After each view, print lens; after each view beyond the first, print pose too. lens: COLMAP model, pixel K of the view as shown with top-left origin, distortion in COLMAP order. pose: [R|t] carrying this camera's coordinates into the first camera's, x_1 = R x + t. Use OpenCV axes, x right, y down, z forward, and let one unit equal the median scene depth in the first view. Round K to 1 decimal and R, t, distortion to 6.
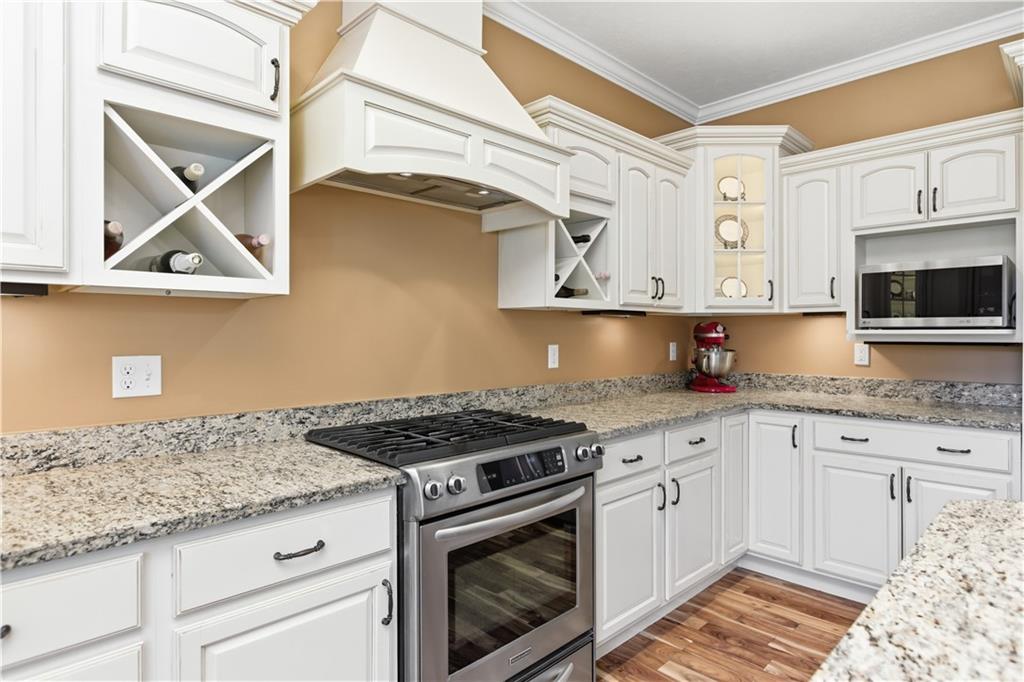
lens RADIAL K [[564.8, 0, 525.6], [0, 564.8, 337.9], [0, 0, 1]] dist [-0.005527, -0.001346]
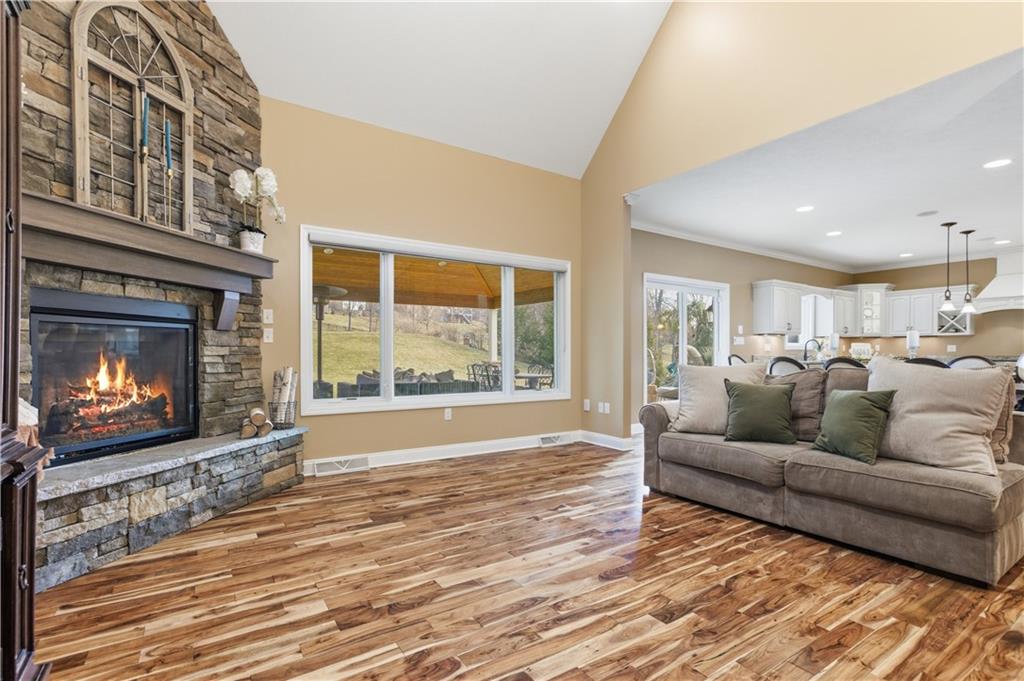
lens RADIAL K [[495.3, 0, 514.1], [0, 495.3, 360.2], [0, 0, 1]] dist [-0.001229, -0.000447]
pose [[-0.184308, 0.014492, -0.982762, 4.528505], [-0.008439, 0.999831, 0.016327, 0.119589], [0.982832, 0.011303, -0.184155, -2.234037]]
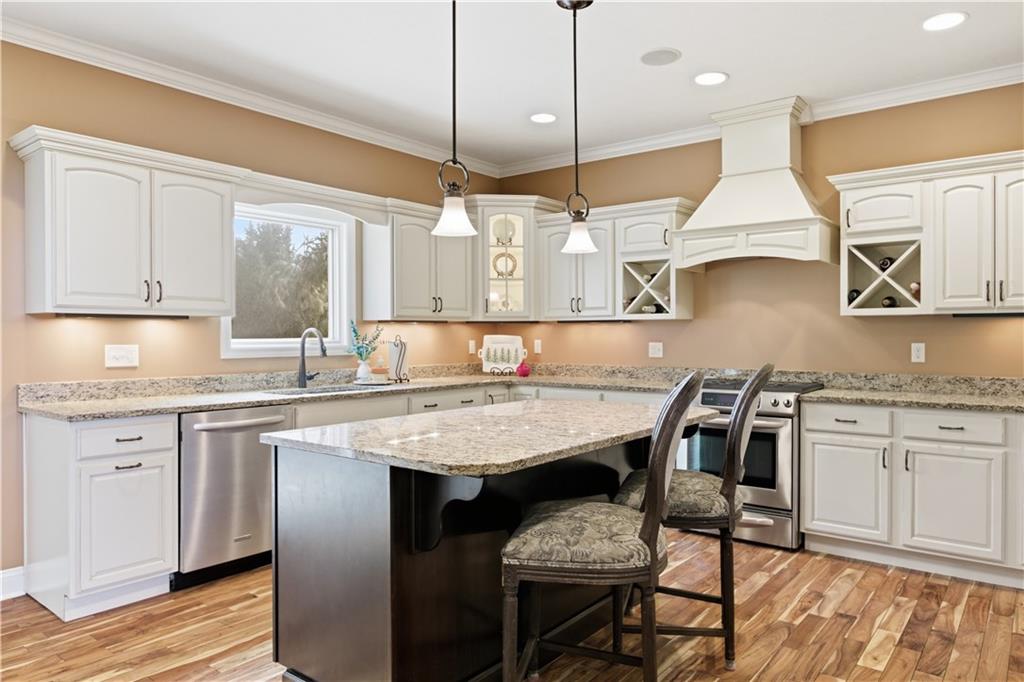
lens RADIAL K [[686.8, 0, 526.0], [0, 686.8, 341.2], [0, 0, 1]] dist [-0.007578, -0.000827]
pose [[0.126195, 0.007956, -0.991974, 2.042542], [-0.006582, 0.999953, 0.007183, 0.004497], [0.991984, 0.005623, 0.126241, -0.038876]]
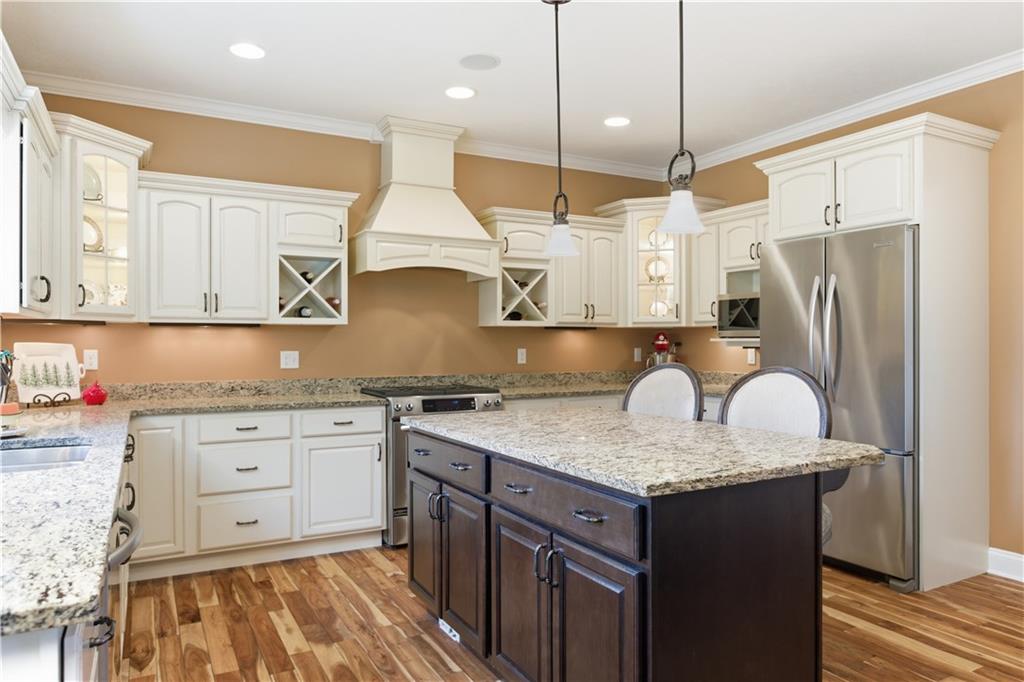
lens RADIAL K [[686.8, 0, 526.0], [0, 686.8, 341.2], [0, 0, 1]] dist [-0.007578, -0.000827]
pose [[0.962746, -0.002315, -0.270399, 0.834142], [-0.000210, 0.999957, -0.009307, 0.013621], [0.270409, 0.009017, 0.962703, -1.205012]]
